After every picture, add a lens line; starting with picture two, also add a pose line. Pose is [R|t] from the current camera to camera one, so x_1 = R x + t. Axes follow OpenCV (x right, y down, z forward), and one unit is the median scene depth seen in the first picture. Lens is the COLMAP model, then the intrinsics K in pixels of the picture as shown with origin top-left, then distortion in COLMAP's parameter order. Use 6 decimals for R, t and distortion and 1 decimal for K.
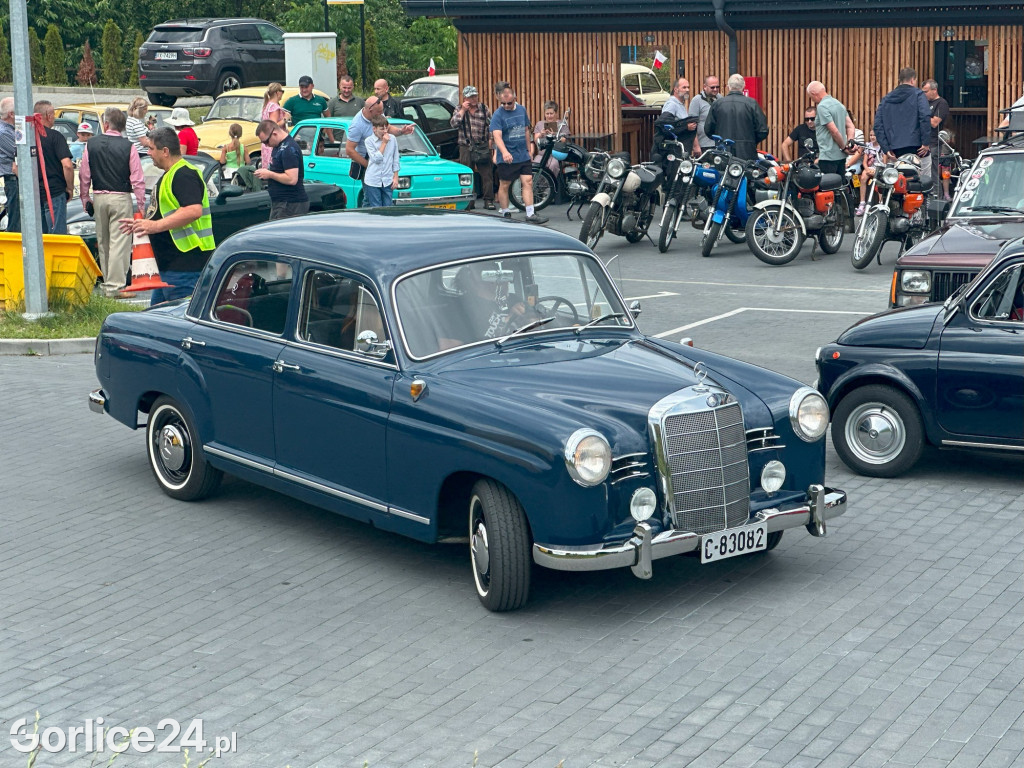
lens RADIAL K [[2280.3, 0, 510.3], [0, 2280.3, 381.7], [0, 0, 1]] dist [0.205451, 0.000000]
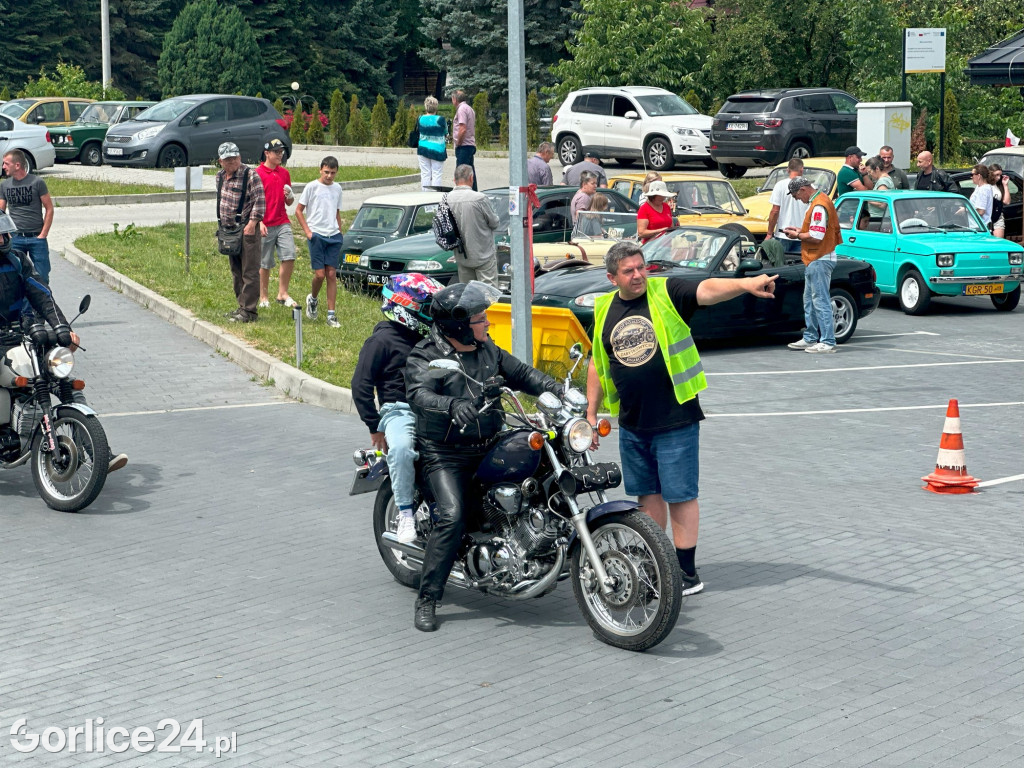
lens RADIAL K [[2280.3, 0, 512.8], [0, 2280.3, 387.1], [0, 0, 1]] dist [0.205451, 0.000000]
pose [[0.964970, 0.041667, -0.259031, 0.029993], [-0.048779, 0.998587, -0.021087, -0.005917], [0.257786, 0.032983, 0.965639, 0.038884]]
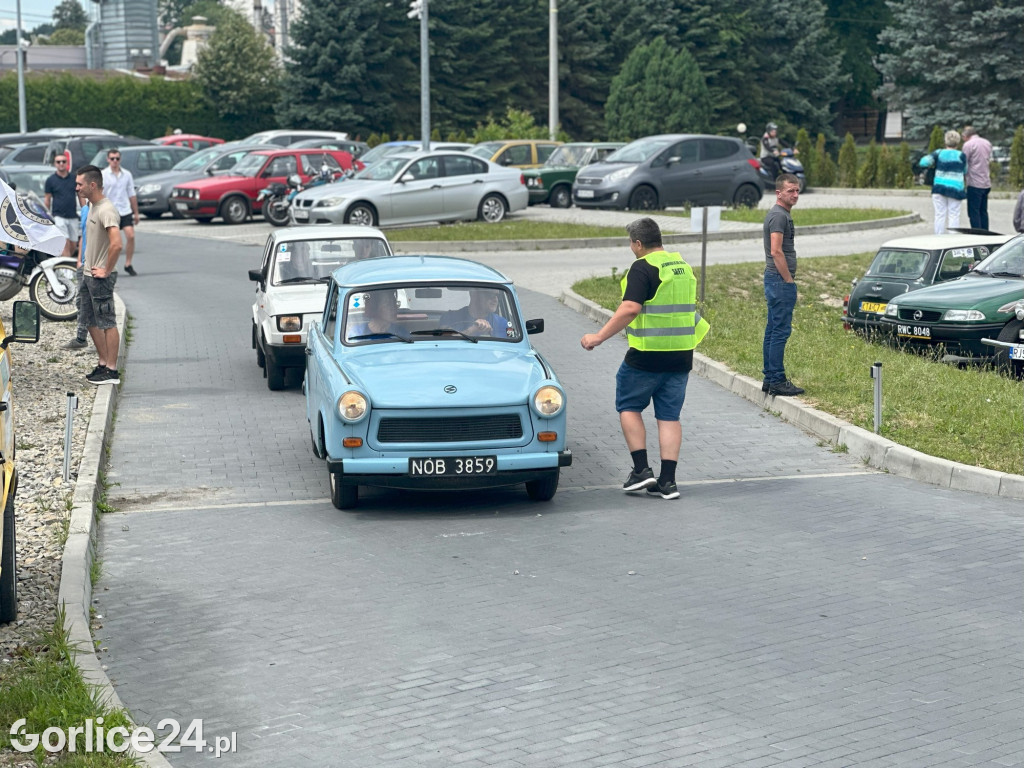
lens RADIAL K [[2280.3, 0, 509.1], [0, 2280.3, 390.0], [0, 0, 1]] dist [0.205451, 0.000000]
pose [[0.902058, 0.052350, -0.428428, -0.043841], [-0.071256, 0.997059, -0.028200, -0.010580], [0.425692, 0.055966, 0.903136, 0.101388]]
